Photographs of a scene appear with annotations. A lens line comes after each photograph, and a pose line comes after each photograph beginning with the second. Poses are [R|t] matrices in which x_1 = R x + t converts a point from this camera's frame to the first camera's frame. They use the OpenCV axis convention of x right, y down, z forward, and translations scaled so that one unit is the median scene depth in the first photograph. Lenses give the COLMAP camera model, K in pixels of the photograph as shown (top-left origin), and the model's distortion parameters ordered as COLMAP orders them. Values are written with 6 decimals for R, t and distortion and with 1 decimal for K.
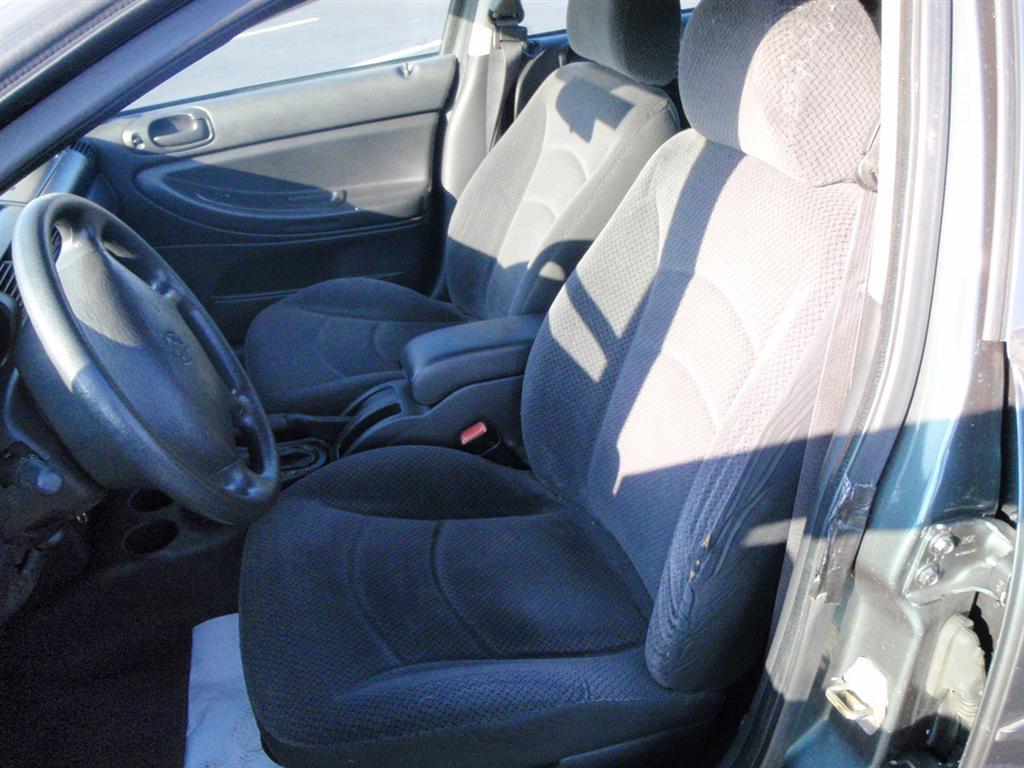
lens RADIAL K [[851.6, 0, 512.0], [0, 851.6, 384.0], [0, 0, 1]] dist [-0.046192, -0.000499]
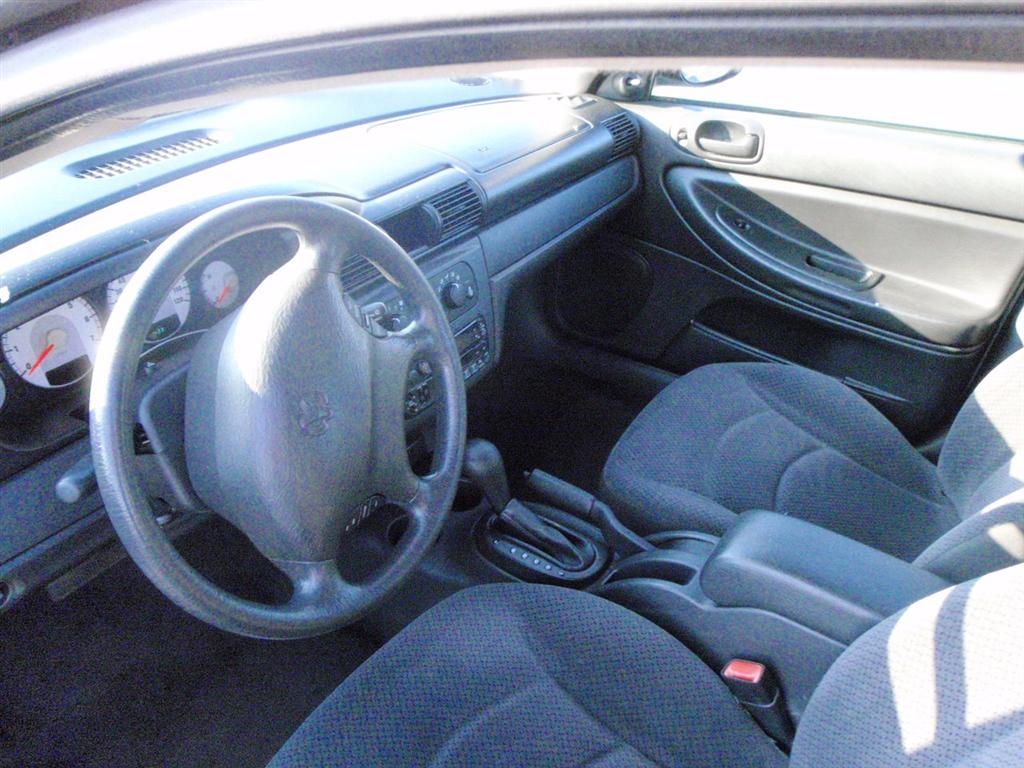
lens RADIAL K [[851.6, 0, 512.0], [0, 851.6, 384.0], [0, 0, 1]] dist [-0.046192, -0.000499]
pose [[0.640114, 0.475517, -0.603438, 0.109063], [-0.449562, 0.868764, 0.207711, -0.161530], [0.623015, 0.138324, 0.769882, 0.220576]]
